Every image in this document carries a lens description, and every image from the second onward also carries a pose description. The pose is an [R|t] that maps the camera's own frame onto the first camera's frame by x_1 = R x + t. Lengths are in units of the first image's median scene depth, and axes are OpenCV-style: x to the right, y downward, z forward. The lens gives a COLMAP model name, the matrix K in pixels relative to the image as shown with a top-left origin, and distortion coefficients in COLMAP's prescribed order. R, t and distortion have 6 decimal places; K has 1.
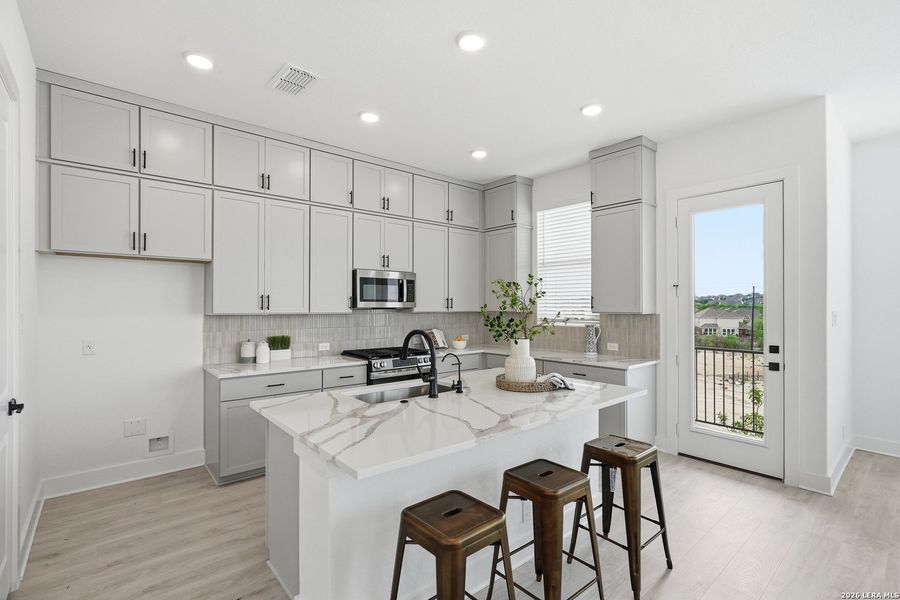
lens RADIAL K [[415.2, 0, 449.6], [0, 415.2, 302.2], [0, 0, 1]] dist [-0.004970, 0.000493]
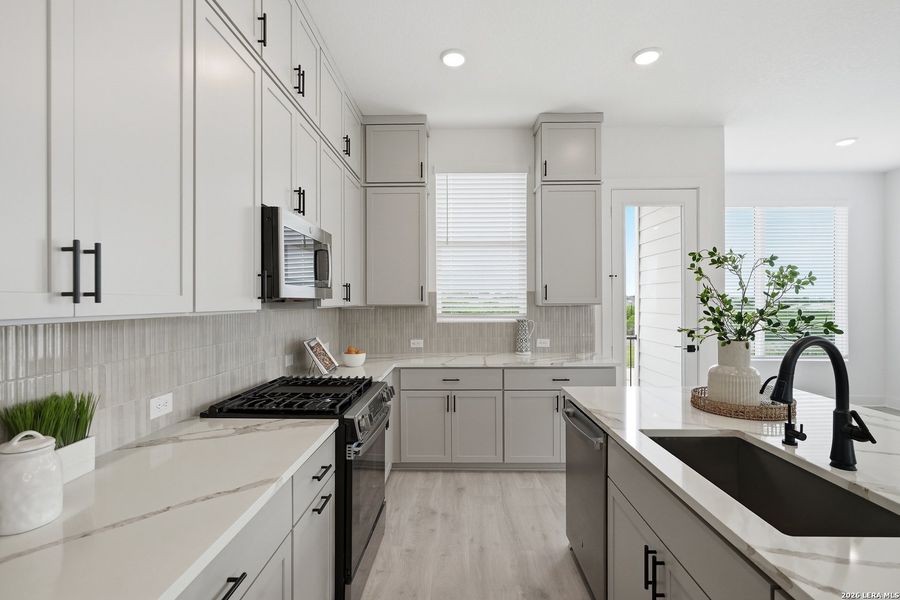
lens RADIAL K [[415.2, 0, 449.6], [0, 415.2, 302.2], [0, 0, 1]] dist [-0.004970, 0.000493]
pose [[0.659487, -0.005183, 0.751698, -0.437898], [-0.001468, 0.999965, 0.008183, 0.014181], [-0.751715, -0.006500, 0.659456, 0.611762]]
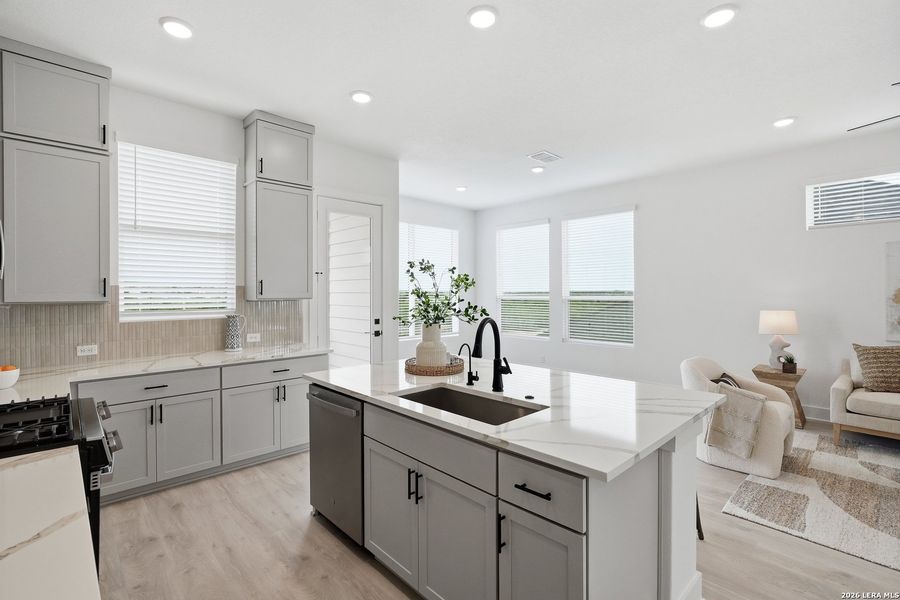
lens RADIAL K [[414.5, 0, 445.6], [0, 414.5, 294.3], [0, 0, 1]] dist [-0.007152, 0.000020]
pose [[-0.052620, -0.004726, 0.998603, -0.552217], [-0.003391, 0.999984, 0.004554, 0.009911], [-0.998609, -0.003147, -0.052635, 0.689228]]
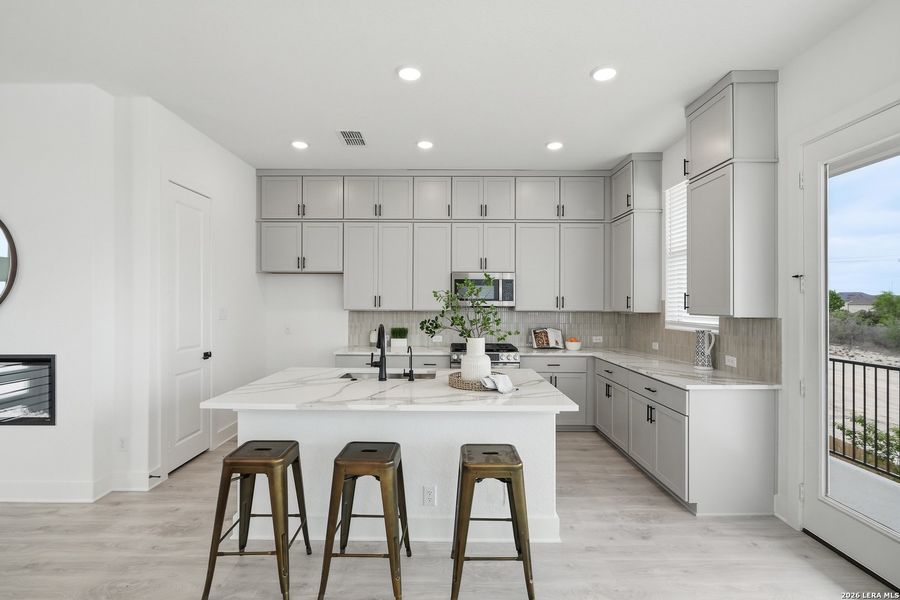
lens RADIAL K [[413.9, 0, 447.5], [0, 413.9, 300.9], [0, 0, 1]] dist [-0.002345, 0.000477]
pose [[0.762725, -0.000502, -0.646723, 0.523425], [0.001774, 0.999998, 0.001317, -0.002351], [0.646721, -0.002152, 0.762724, 0.121572]]
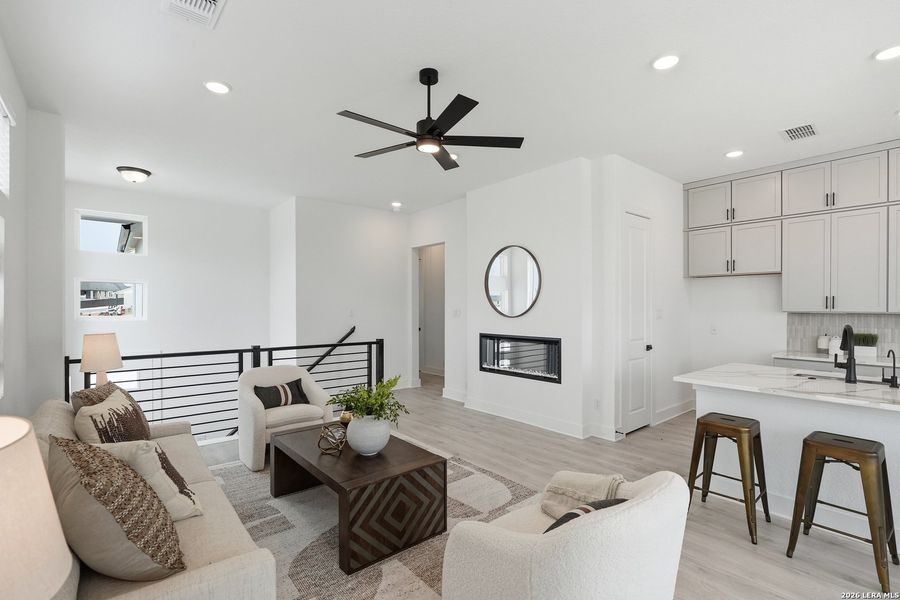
lens RADIAL K [[419.4, 0, 448.8], [0, 419.4, 306.8], [0, 0, 1]] dist [-0.005717, 0.000513]
pose [[-0.006025, -0.000262, -0.999982, 0.671370], [0.007168, 0.999974, -0.000305, 0.004795], [0.999956, -0.007170, -0.006023, -0.067708]]
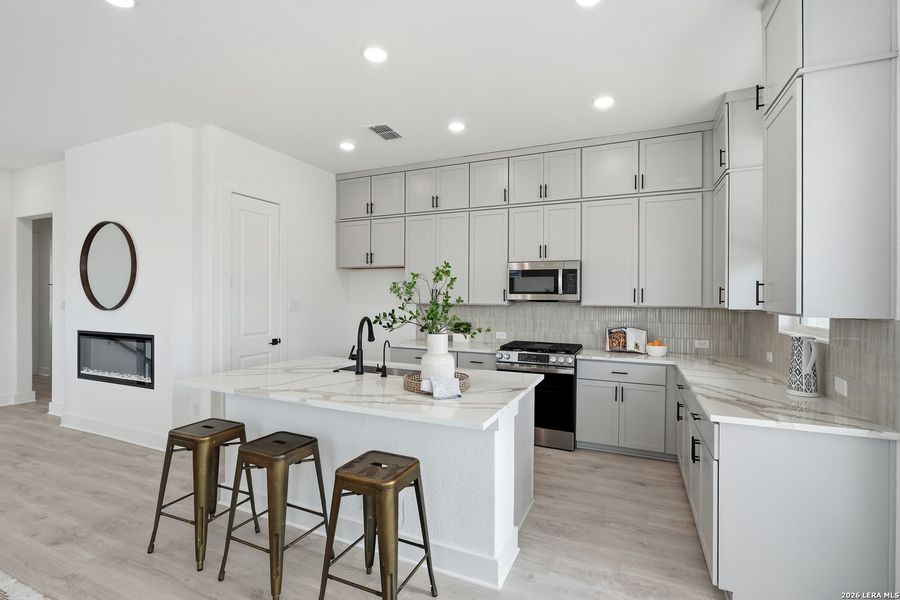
lens RADIAL K [[415.2, 0, 447.6], [0, 415.2, 296.6], [0, 0, 1]] dist [-0.002363, 0.000655]
pose [[0.434101, 0.001022, -0.900864, 0.673759], [0.001328, 0.999998, 0.001775, 0.003737], [0.900863, -0.001967, 0.434099, 0.423825]]
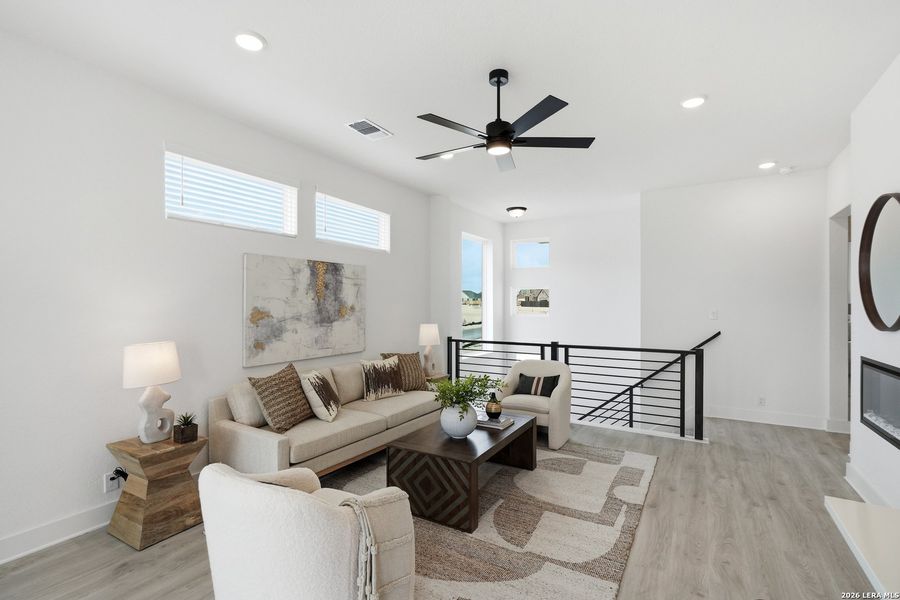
lens RADIAL K [[419.4, 0, 448.8], [0, 419.4, 306.8], [0, 0, 1]] dist [-0.005717, 0.000513]
pose [[-0.947600, 0.001222, -0.319456, 0.270300], [0.001429, 0.999999, -0.000413, -0.001814], [0.319455, -0.000848, -0.947601, 0.521372]]
